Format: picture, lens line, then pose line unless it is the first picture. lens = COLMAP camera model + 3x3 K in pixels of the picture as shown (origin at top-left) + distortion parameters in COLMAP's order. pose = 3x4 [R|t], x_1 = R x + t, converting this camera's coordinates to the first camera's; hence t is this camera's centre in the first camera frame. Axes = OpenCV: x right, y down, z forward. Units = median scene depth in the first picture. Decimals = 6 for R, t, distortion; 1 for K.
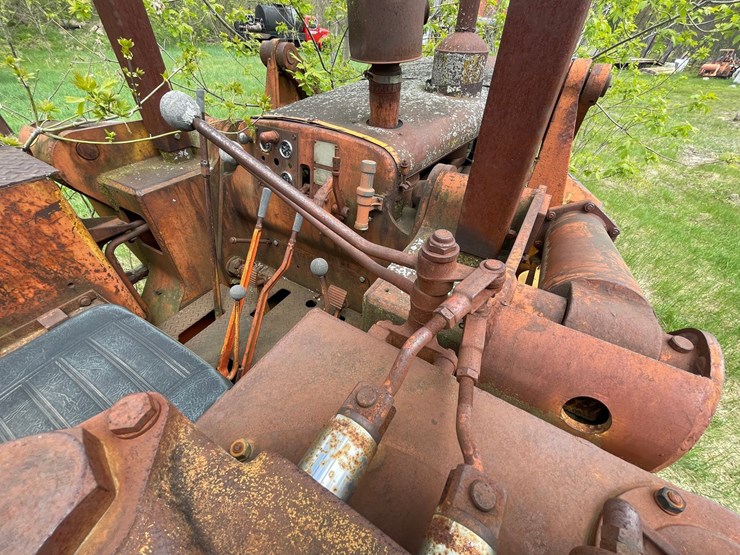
lens RADIAL K [[303.5, 0, 368.5], [0, 303.5, 277.9], [0, 0, 1]] dist [-0.001200, -0.000128]
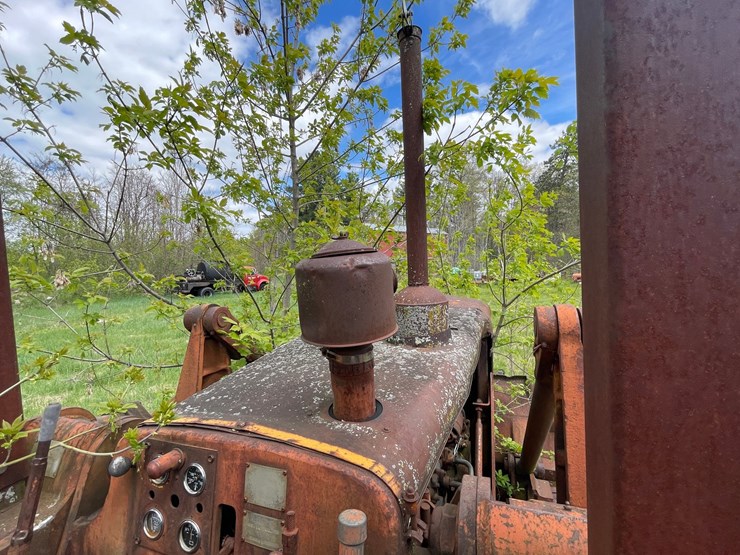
lens RADIAL K [[334.5, 0, 370.0], [0, 334.5, 277.5], [0, 0, 1]] dist [-0.002621, -0.000862]
pose [[0.977837, -0.072364, 0.196467, -0.042208], [0.177722, 0.782950, -0.596158, -0.288867], [-0.110683, 0.617861, 0.778458, 0.230787]]
